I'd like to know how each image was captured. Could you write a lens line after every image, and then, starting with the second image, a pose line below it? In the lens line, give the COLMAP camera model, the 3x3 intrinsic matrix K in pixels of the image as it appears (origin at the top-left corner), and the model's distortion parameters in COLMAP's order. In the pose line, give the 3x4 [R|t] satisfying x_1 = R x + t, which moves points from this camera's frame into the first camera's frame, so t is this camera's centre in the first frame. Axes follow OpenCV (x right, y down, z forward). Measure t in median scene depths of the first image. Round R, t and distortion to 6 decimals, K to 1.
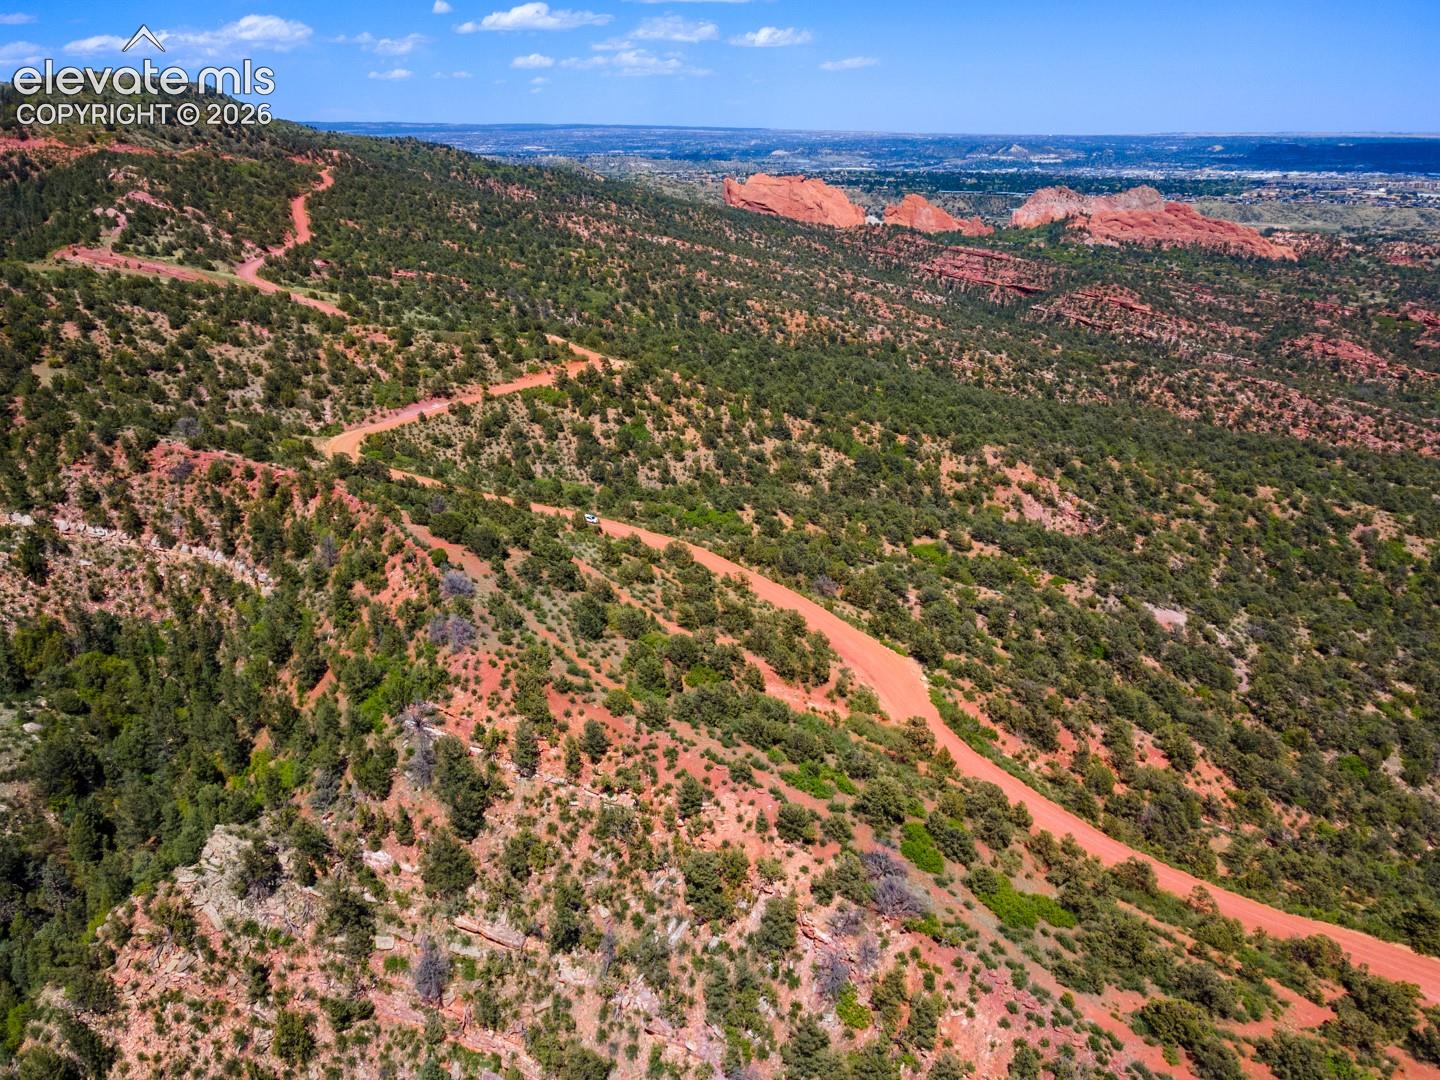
lens RADIAL K [[1035.6, 0, 723.3], [0, 1035.6, 528.7], [0, 0, 1]] dist [0.032520, 0.018580]
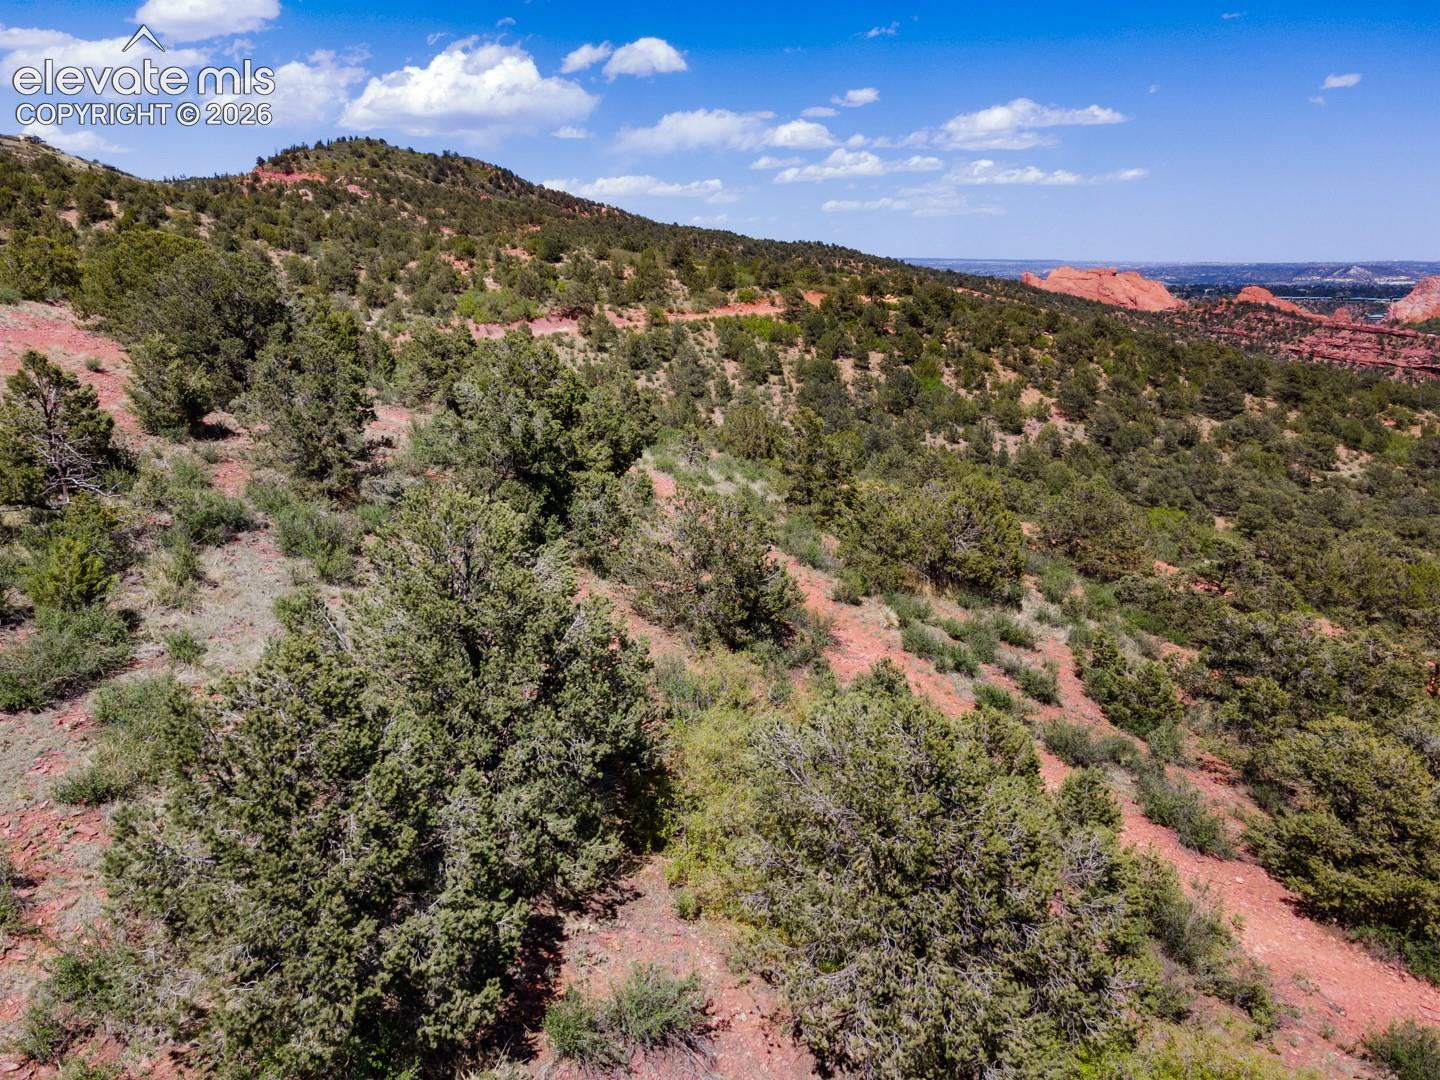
lens RADIAL K [[1035.6, 0, 717.4], [0, 1035.6, 539.6], [0, 0, 1]] dist [0.032520, 0.018580]
pose [[0.964331, 0.064616, -0.256693, -0.016070], [-0.091702, 0.991246, -0.094981, 0.014087], [0.248308, 0.115132, 0.961815, 0.174792]]
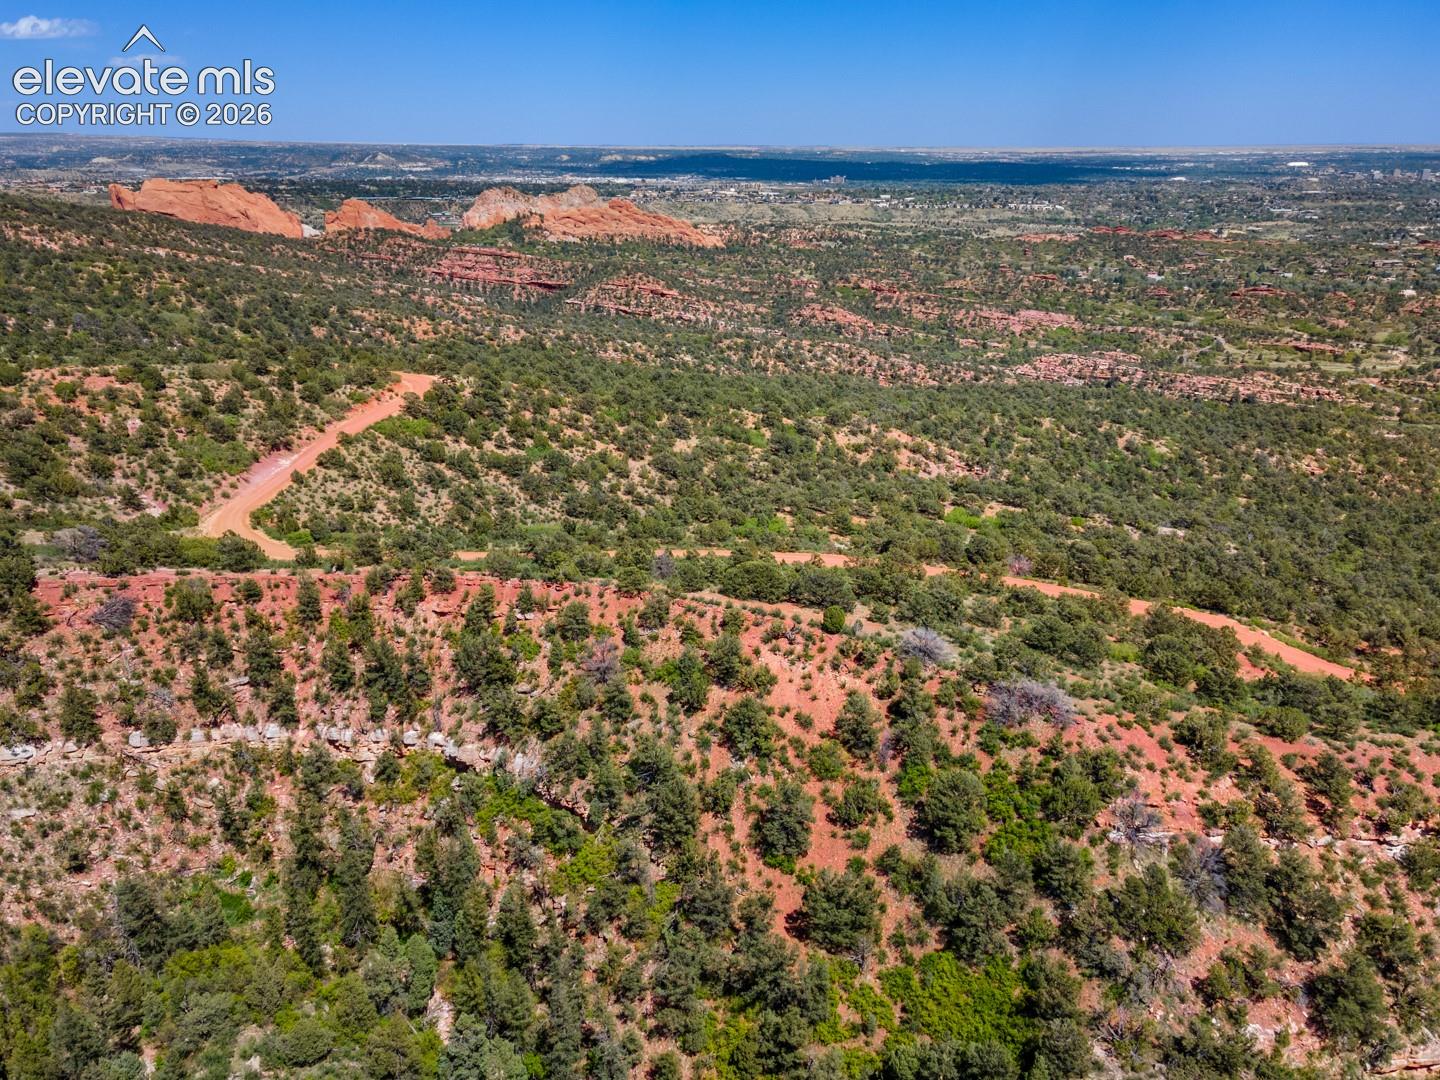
lens RADIAL K [[1035.6, 0, 717.8], [0, 1035.6, 526.8], [0, 0, 1]] dist [0.032520, 0.018580]
pose [[0.843524, -0.192017, 0.501594, -0.138470], [0.196985, 0.979433, 0.043673, -0.016703], [-0.499664, 0.061967, 0.864000, 0.084343]]
